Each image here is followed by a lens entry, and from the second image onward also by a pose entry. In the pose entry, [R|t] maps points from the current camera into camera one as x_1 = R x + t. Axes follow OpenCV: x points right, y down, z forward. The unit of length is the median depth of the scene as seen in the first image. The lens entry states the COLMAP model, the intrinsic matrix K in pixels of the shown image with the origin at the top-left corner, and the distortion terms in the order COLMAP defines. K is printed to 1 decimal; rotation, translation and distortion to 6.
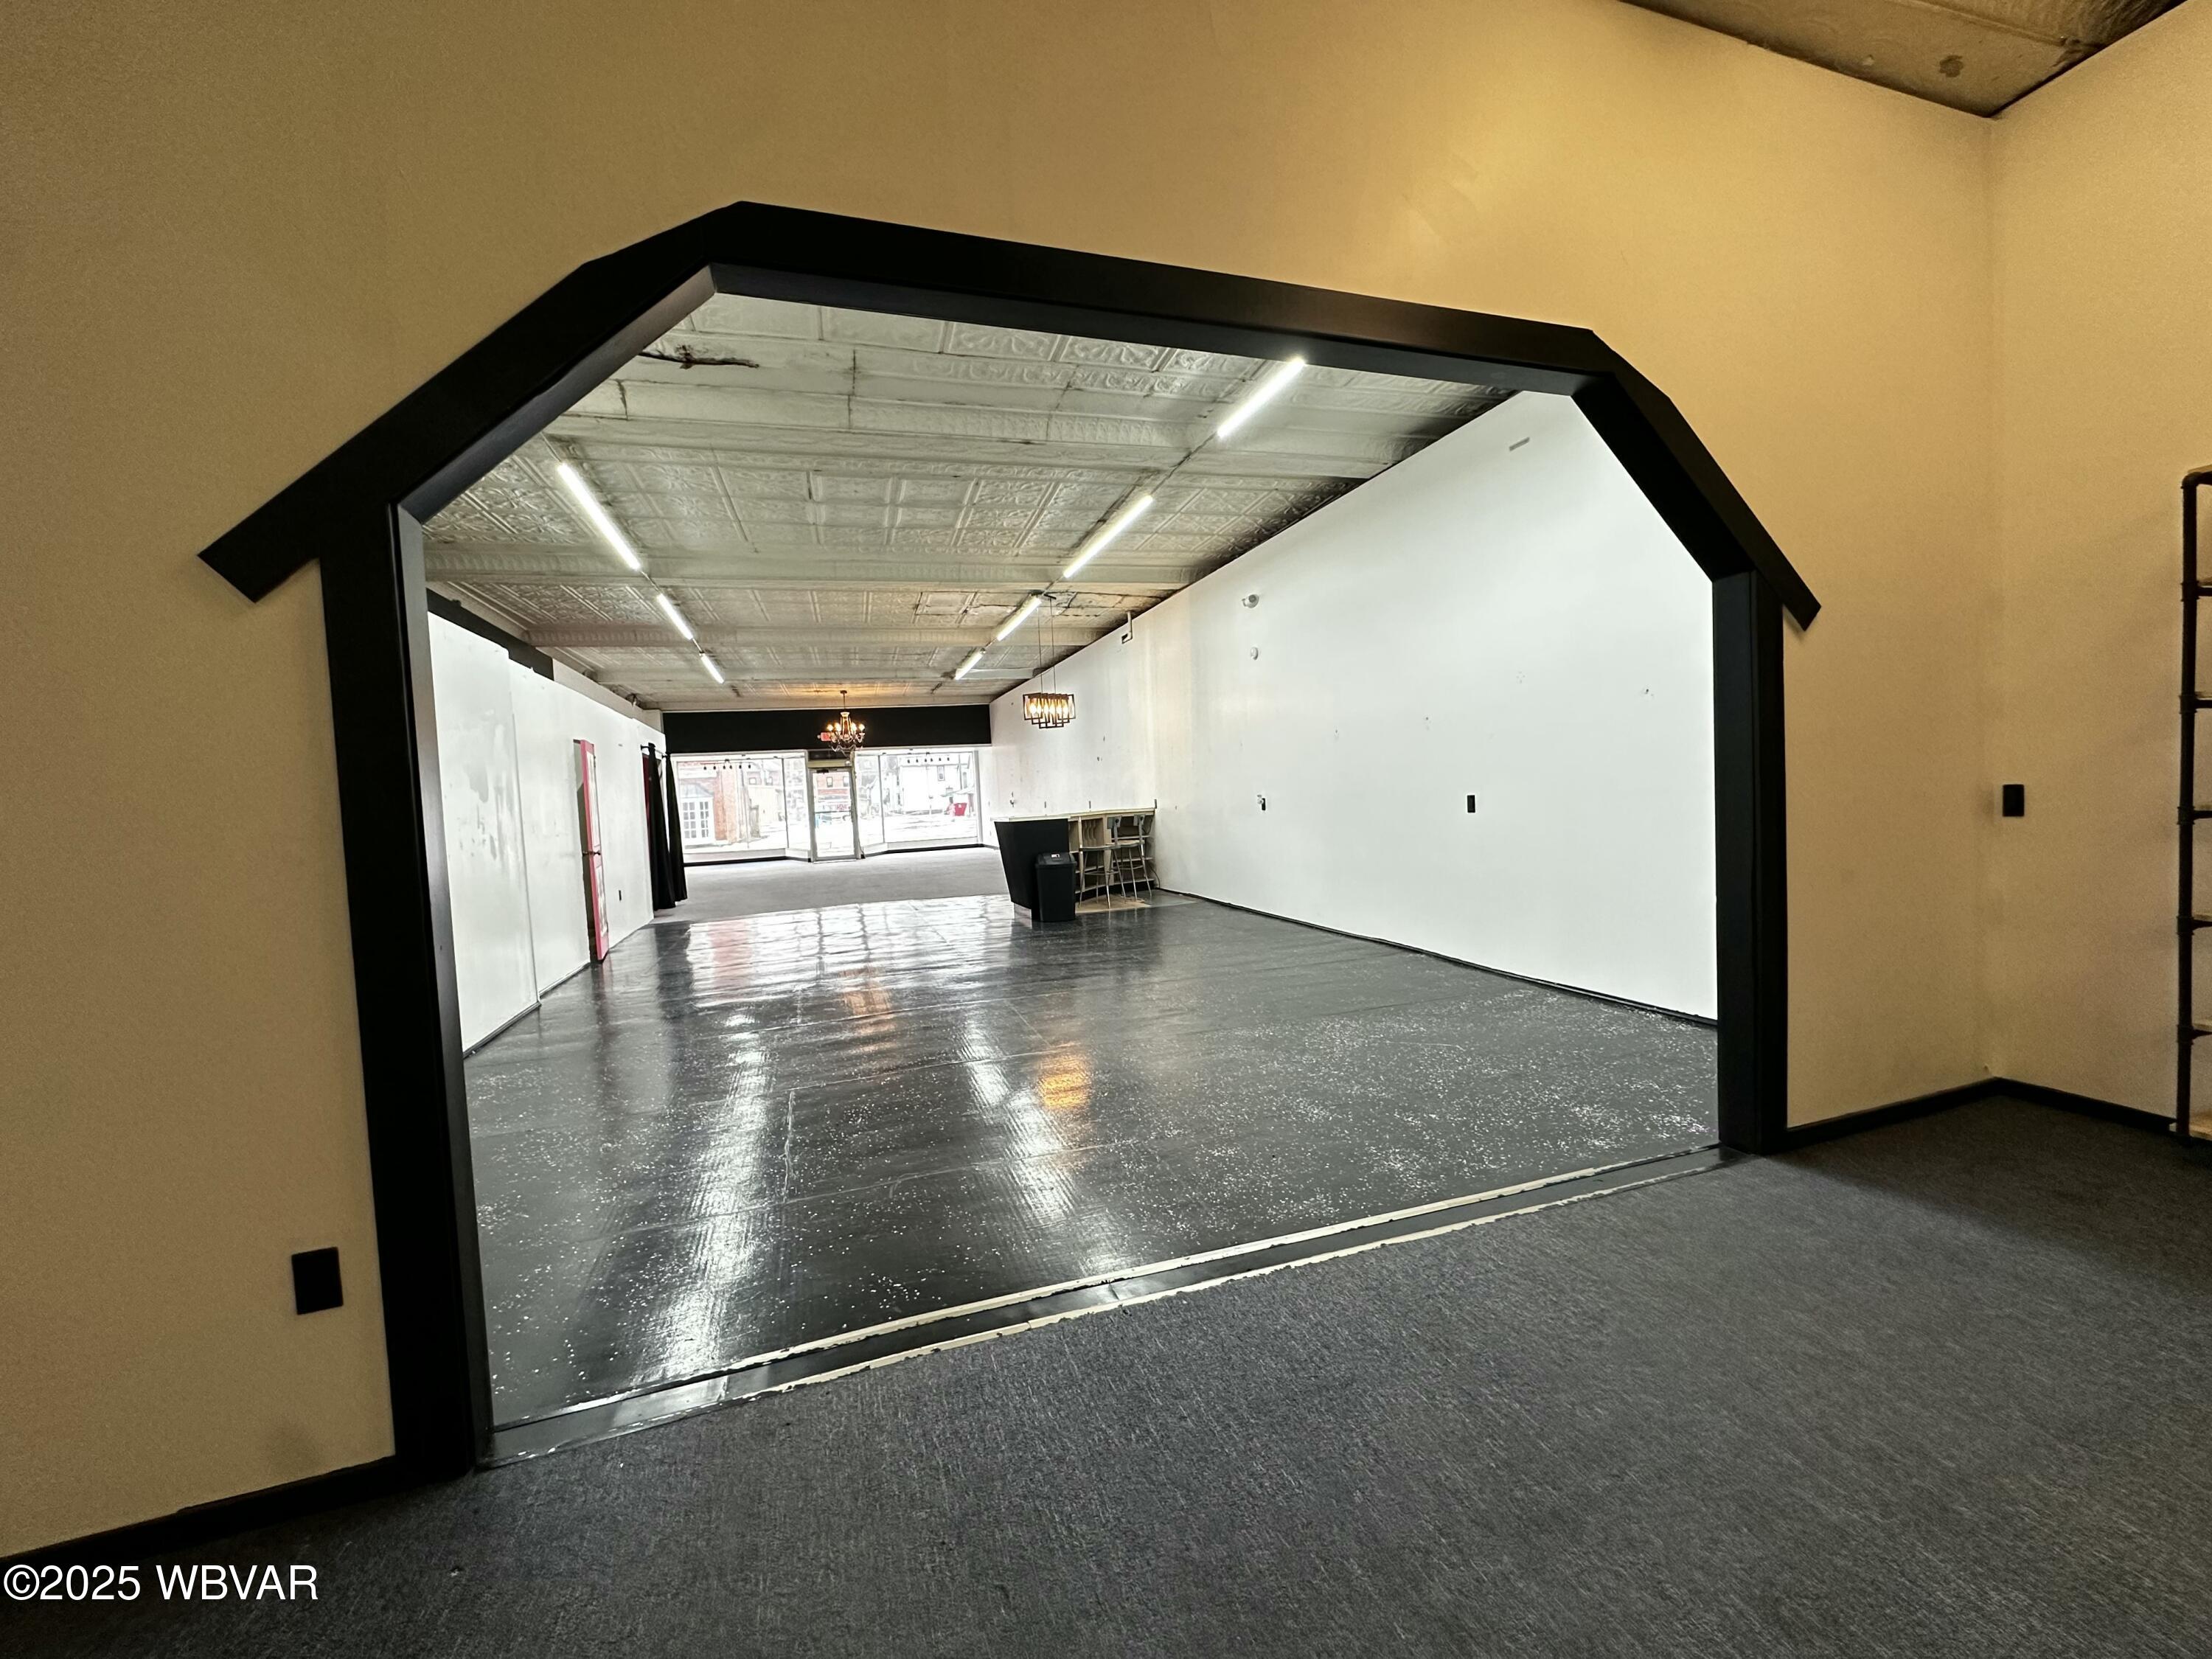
lens RADIAL K [[881.6, 0, 1106.0], [0, 881.6, 829.5], [0, 0, 1]] dist [-0.001710, 0.000586]
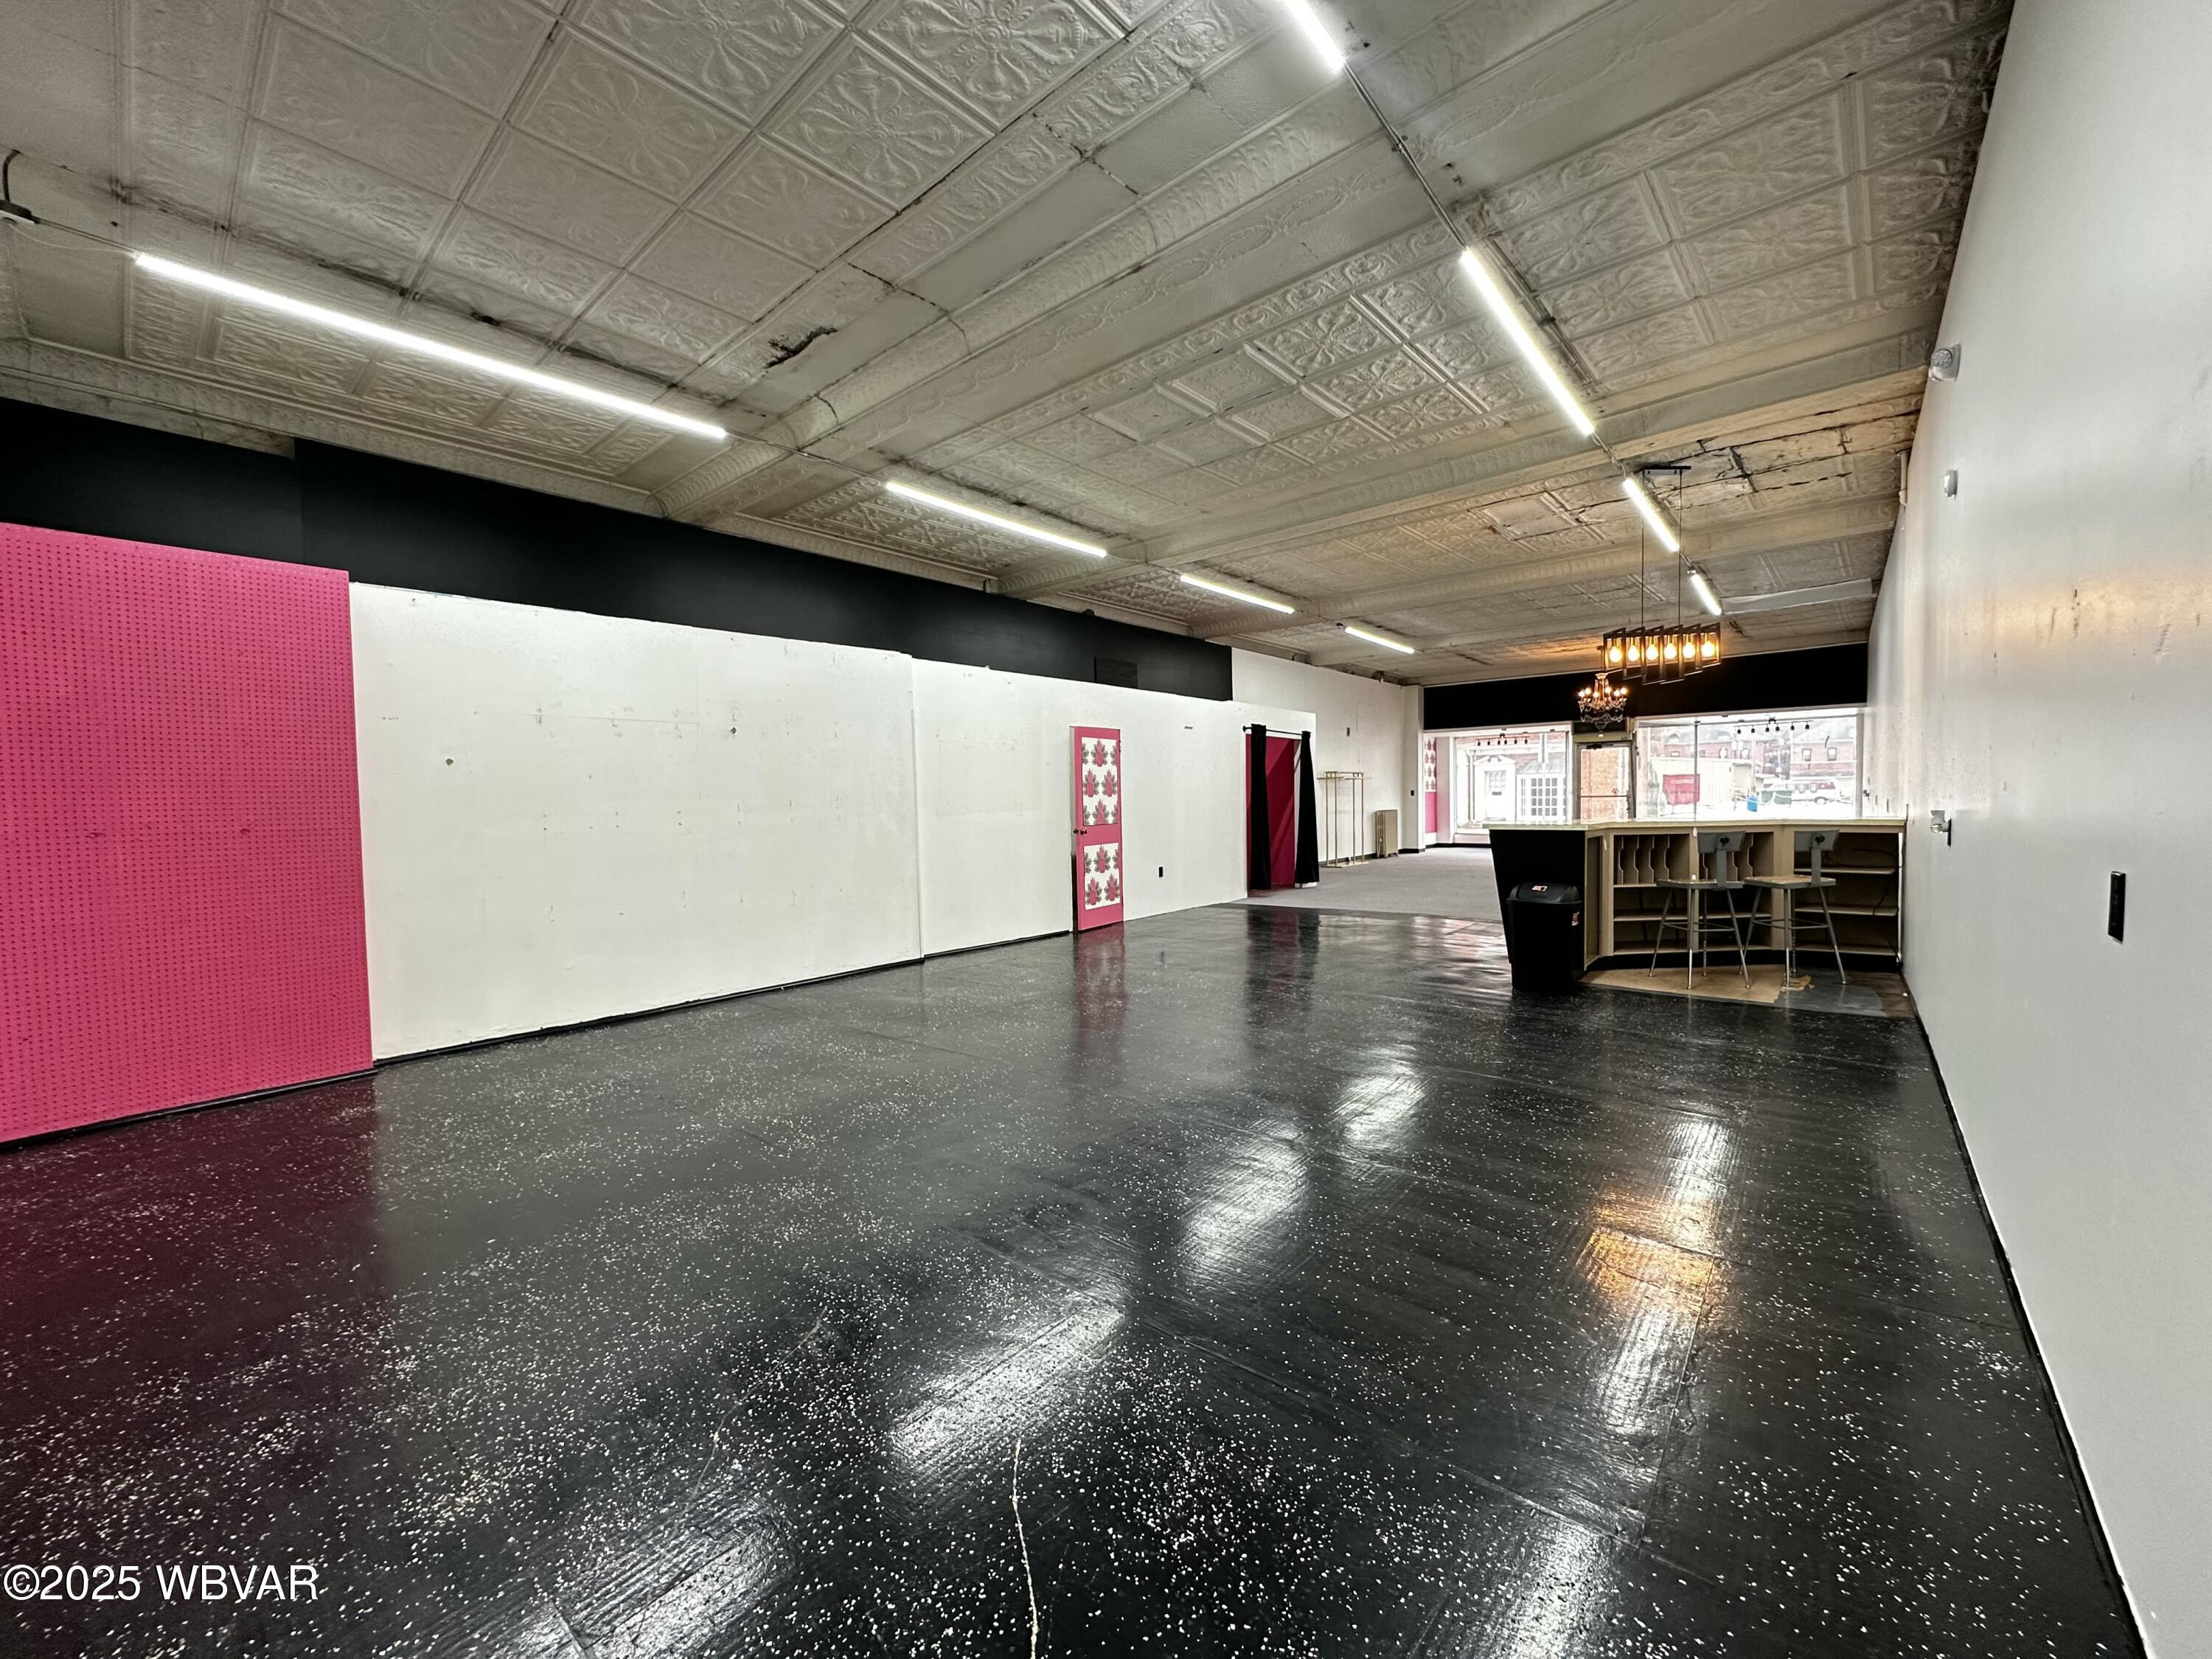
lens RADIAL K [[882.4, 0, 1106.4], [0, 882.4, 831.3], [0, 0, 1]] dist [-0.002363, 0.000163]
pose [[0.532629, 0.074779, -0.843039, 0.329098], [-0.045920, 0.997175, 0.059439, -0.037262], [0.845102, 0.007053, 0.534558, 0.423396]]
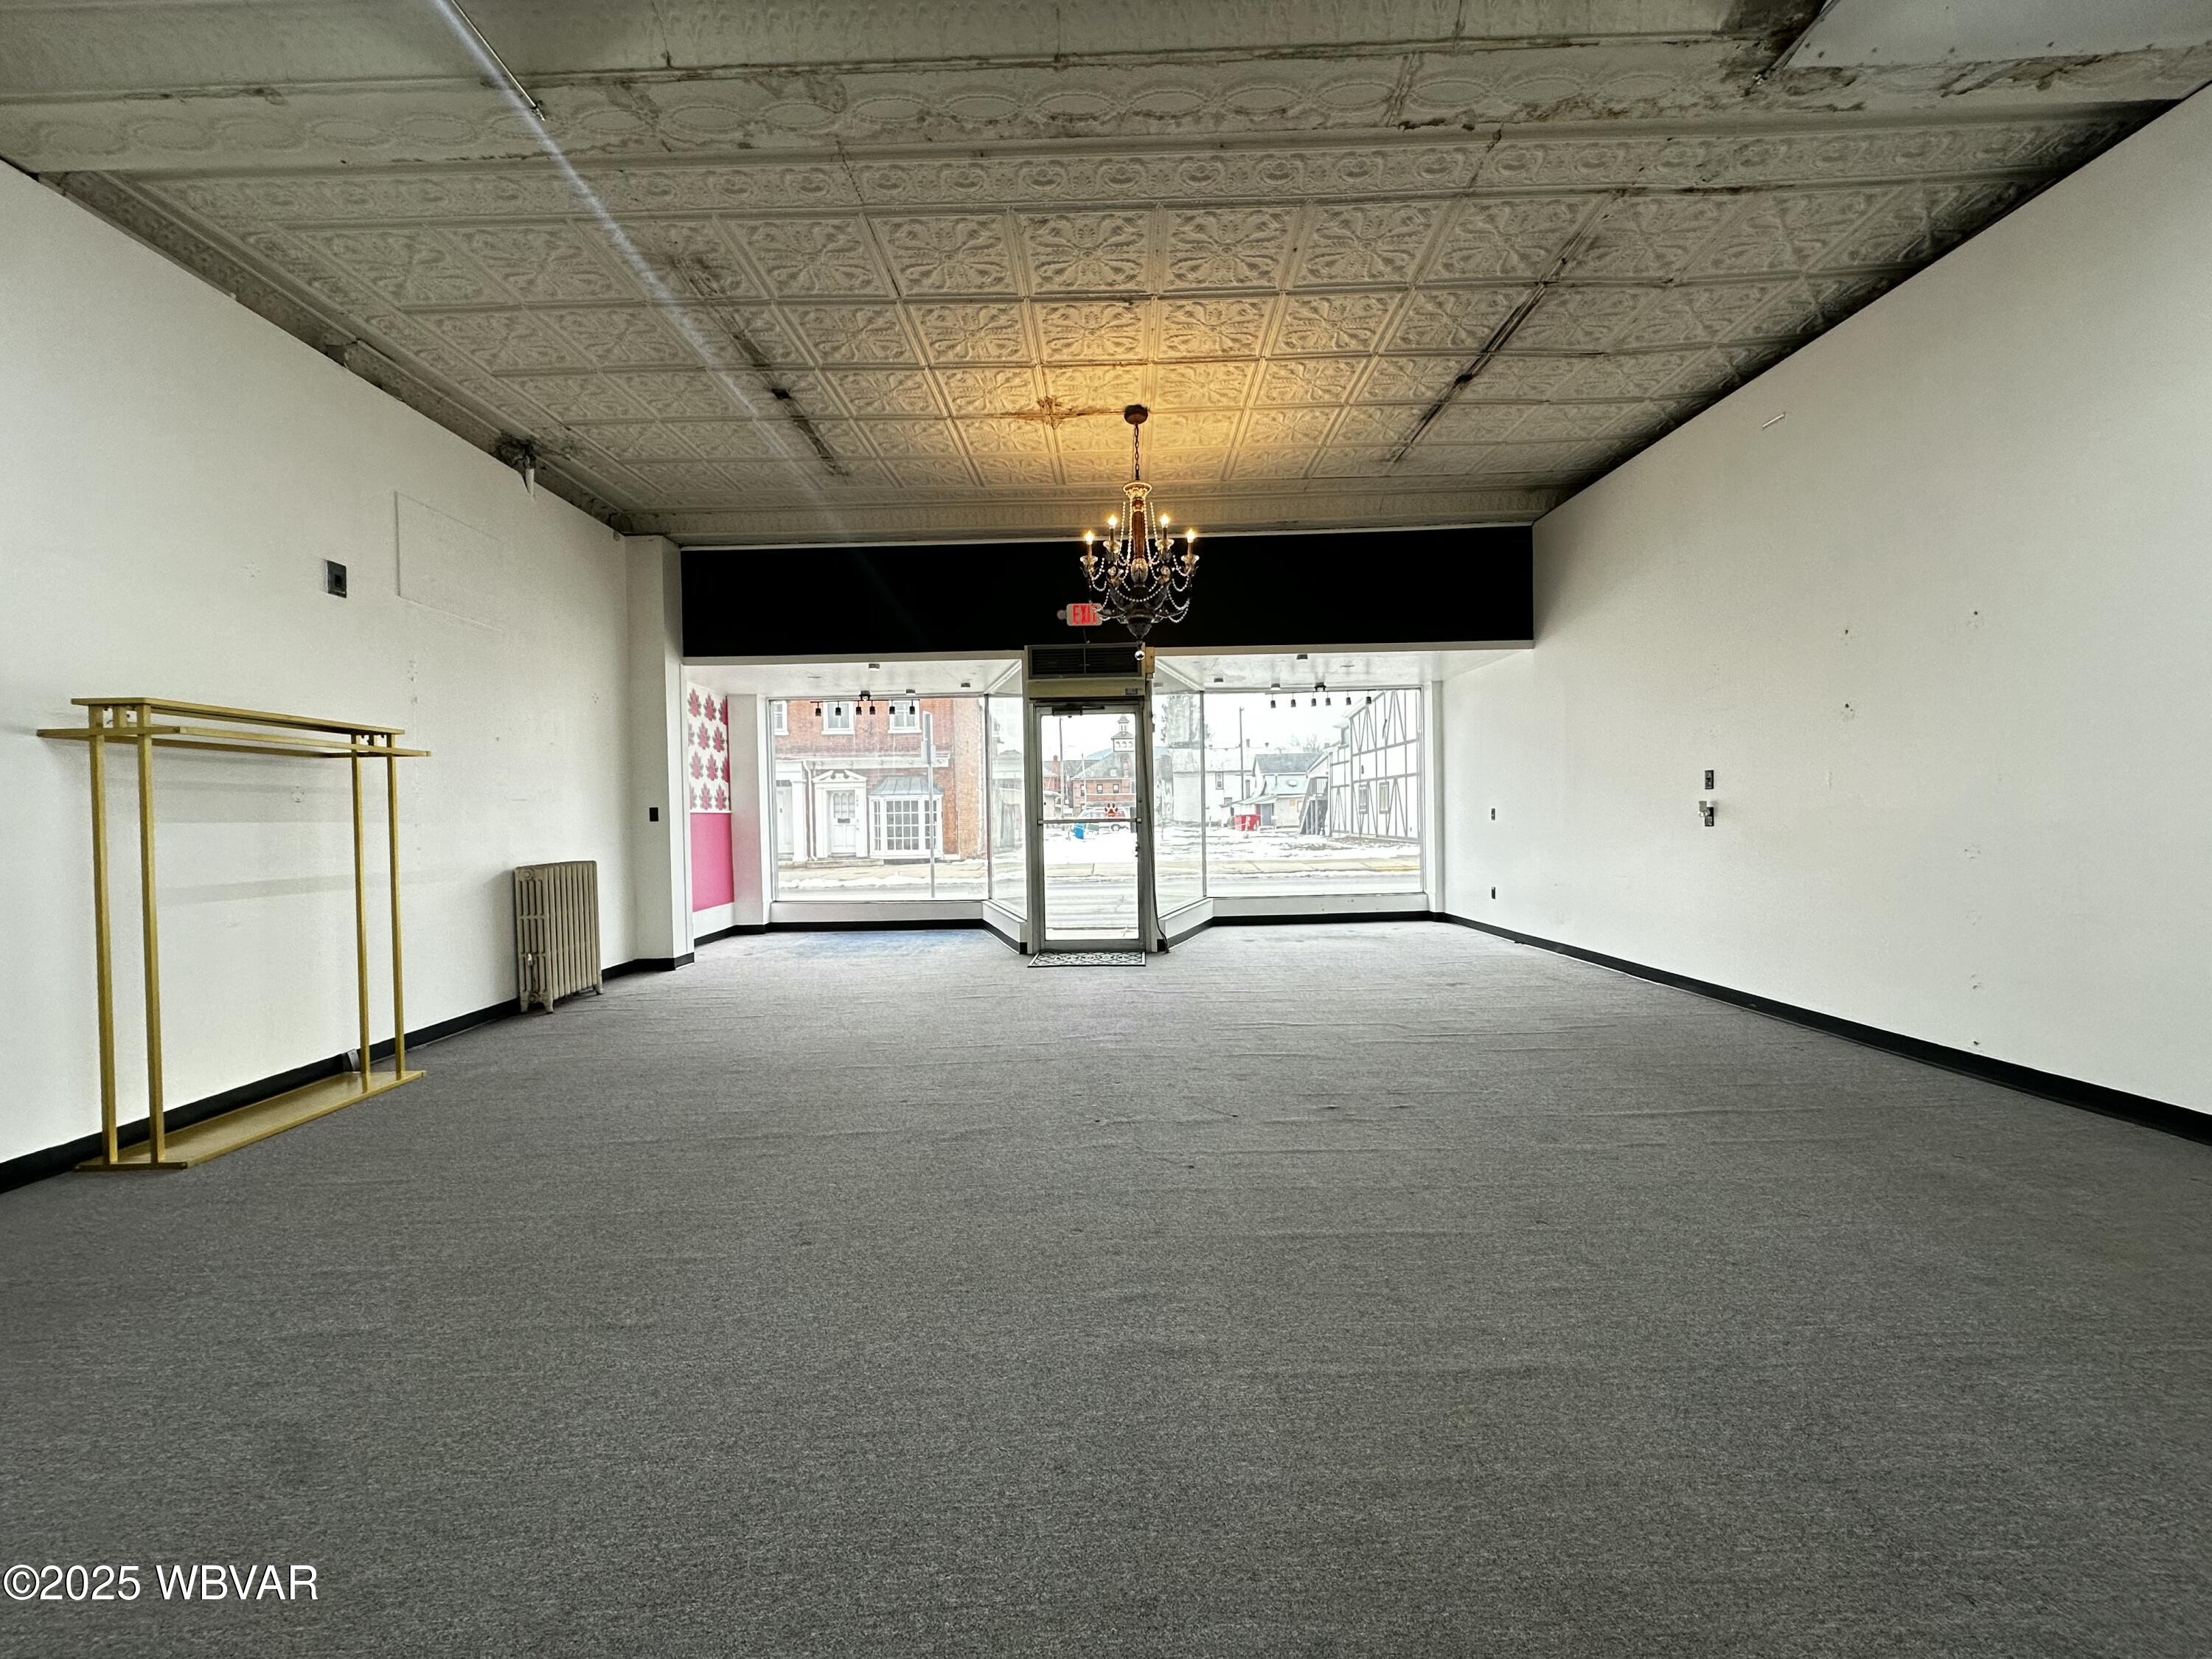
lens RADIAL K [[881.6, 0, 1106.0], [0, 881.6, 829.5], [0, 0, 1]] dist [-0.001710, 0.000586]
pose [[0.955767, 0.036382, -0.291867, -0.472749], [-0.040663, 0.999136, -0.008615, -0.032964], [0.291301, 0.020102, 0.956420, 1.576106]]
